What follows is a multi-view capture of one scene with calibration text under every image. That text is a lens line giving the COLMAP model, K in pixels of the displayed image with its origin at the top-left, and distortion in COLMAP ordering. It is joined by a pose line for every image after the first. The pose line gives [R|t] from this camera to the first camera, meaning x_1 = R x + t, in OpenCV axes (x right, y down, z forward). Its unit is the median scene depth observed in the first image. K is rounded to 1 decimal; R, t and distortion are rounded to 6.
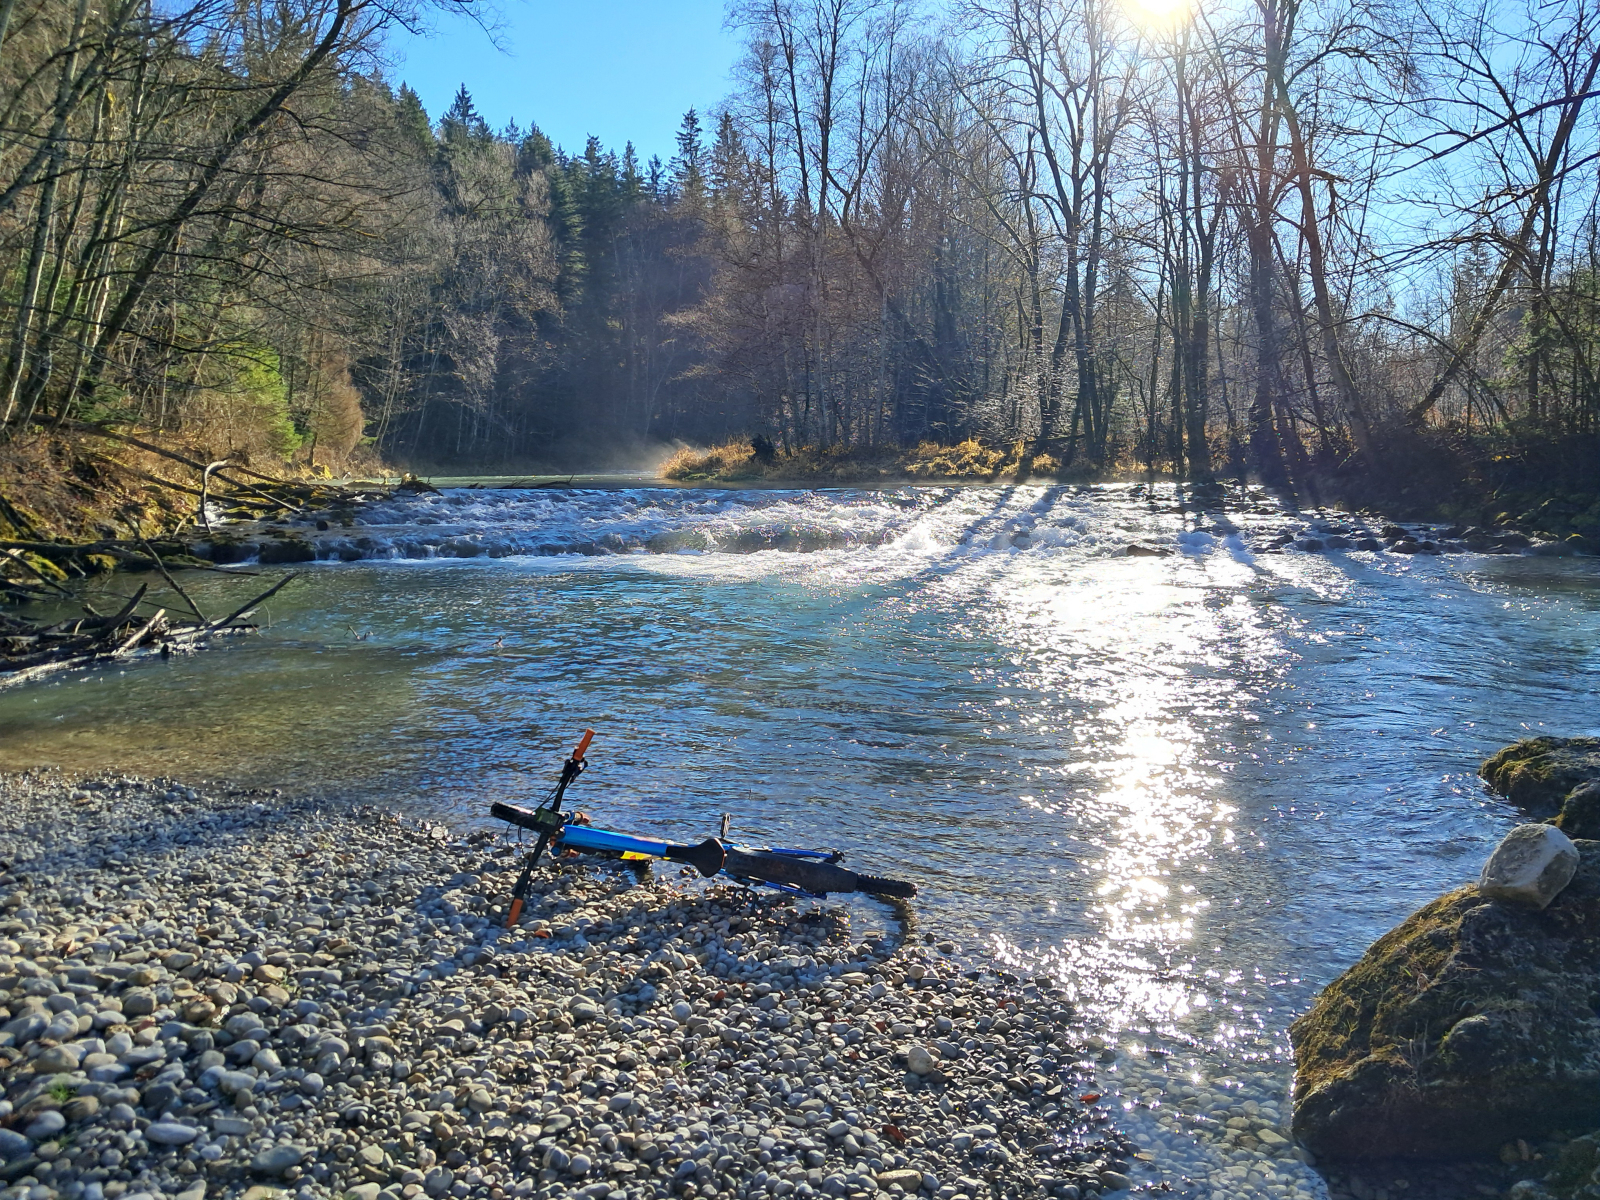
lens RADIAL K [[1414.8, 0, 870.8], [0, 1414.8, 638.1], [0, 0, 1]] dist [0.099162, -0.168338]
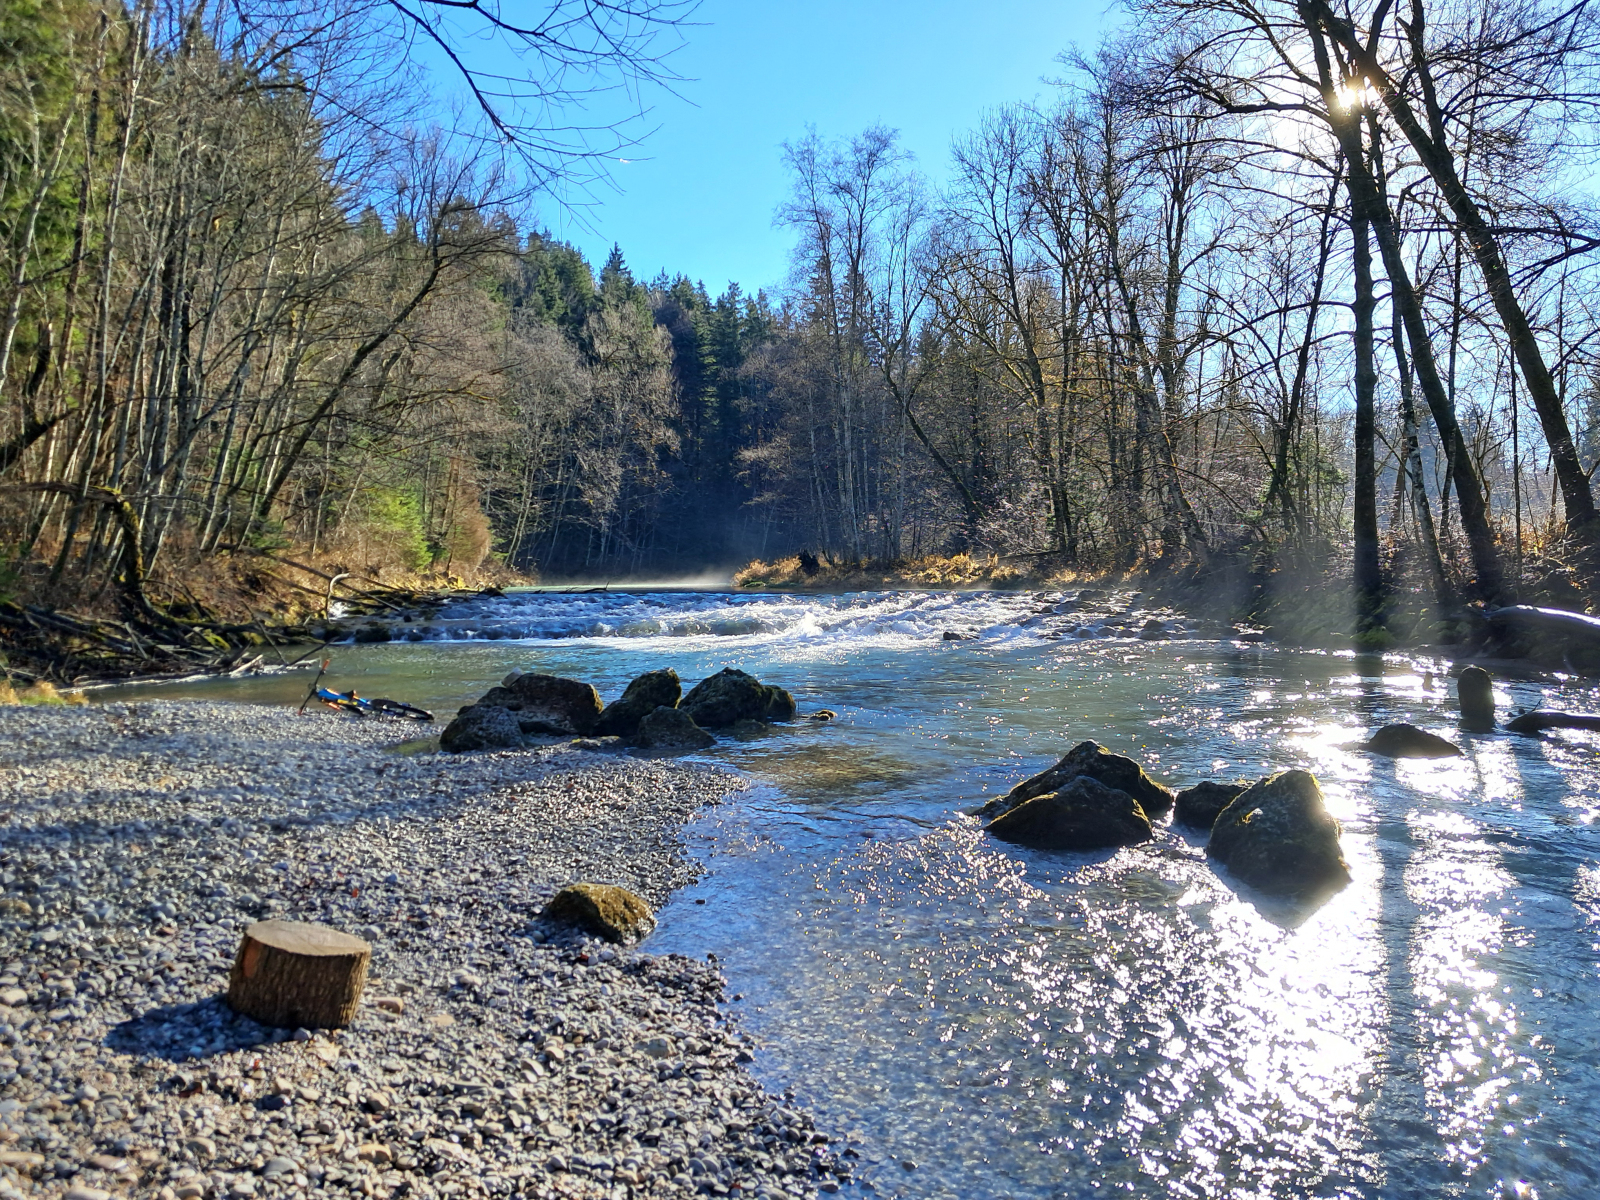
lens RADIAL K [[1414.8, 0, 870.8], [0, 1414.8, 638.1], [0, 0, 1]] dist [0.099162, -0.168338]
pose [[0.993088, 0.003651, -0.117318, 0.115845], [-0.012639, 0.997031, -0.075961, 0.020715], [0.116693, 0.076919, 0.990185, -0.171518]]
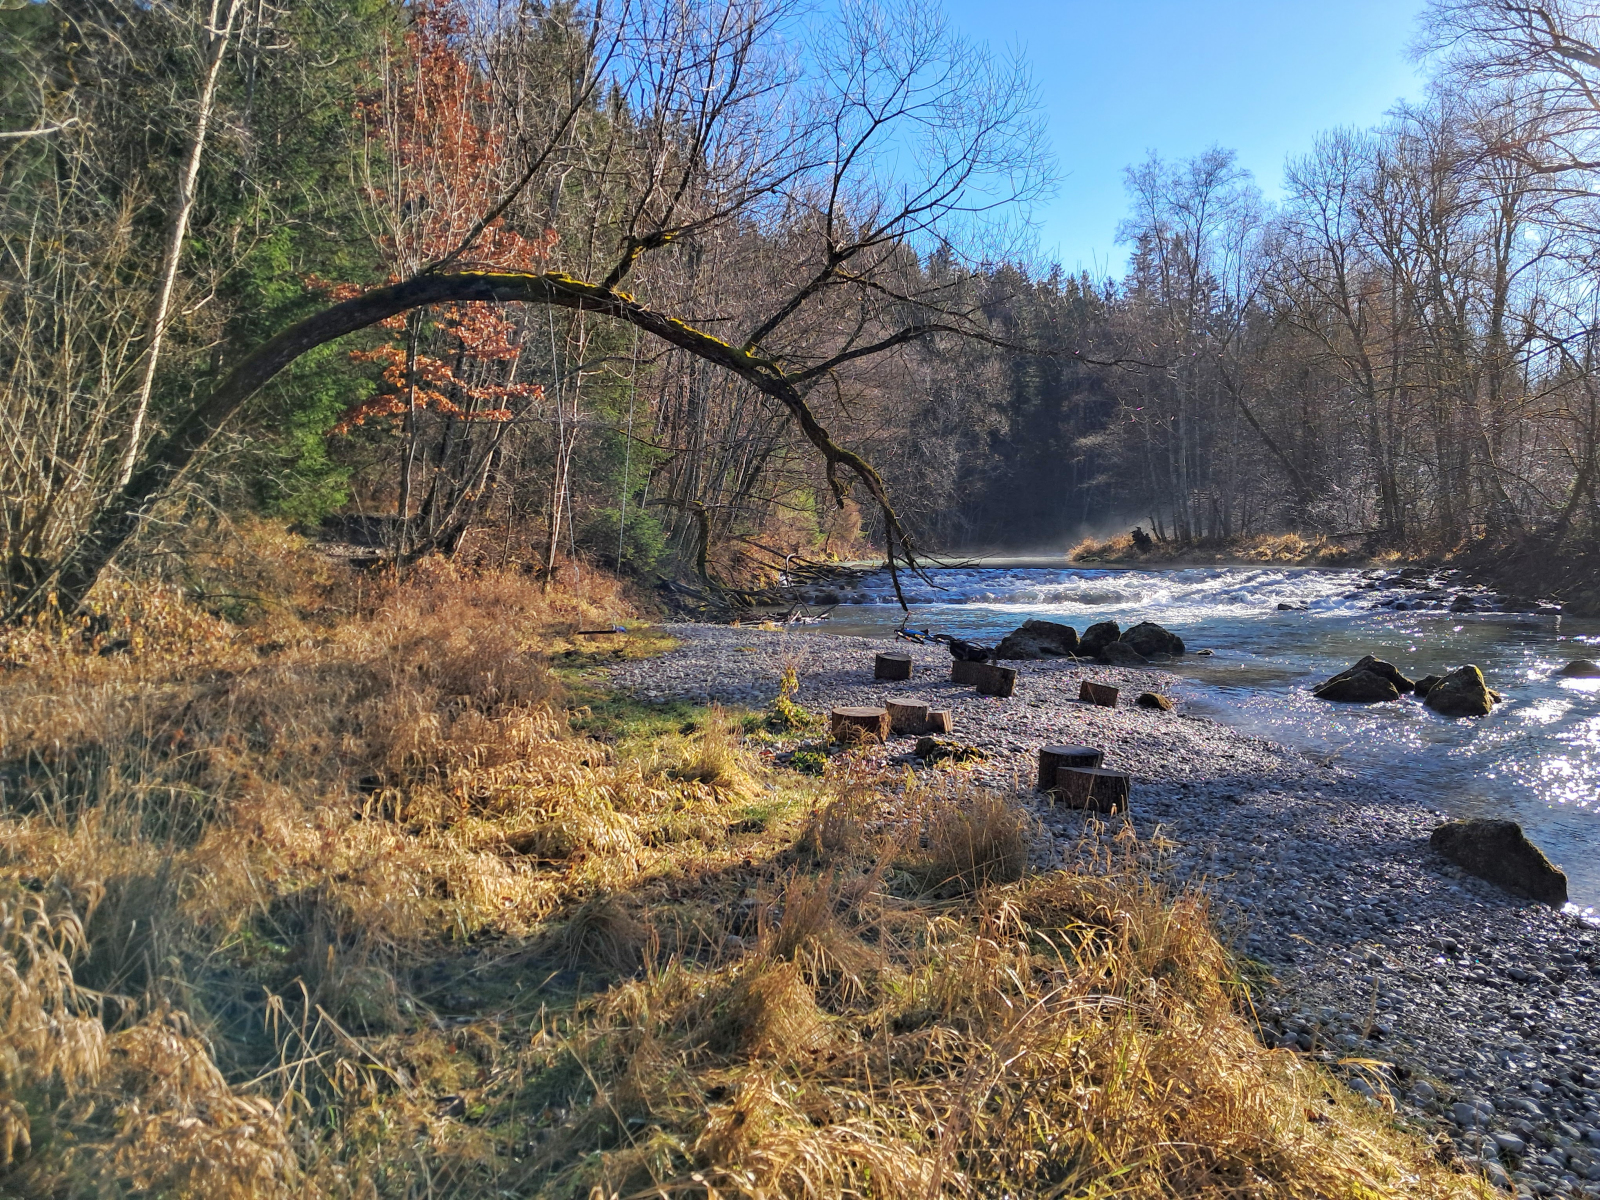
lens RADIAL K [[1441.1, 0, 742.2], [0, 1441.1, 603.4], [0, 0, 1]] dist [0.000774, 0.013547]
pose [[0.915499, 0.017239, -0.401951, 0.122939], [-0.049543, 0.996308, -0.070110, 0.038772], [0.399258, 0.084099, 0.912973, -0.371563]]
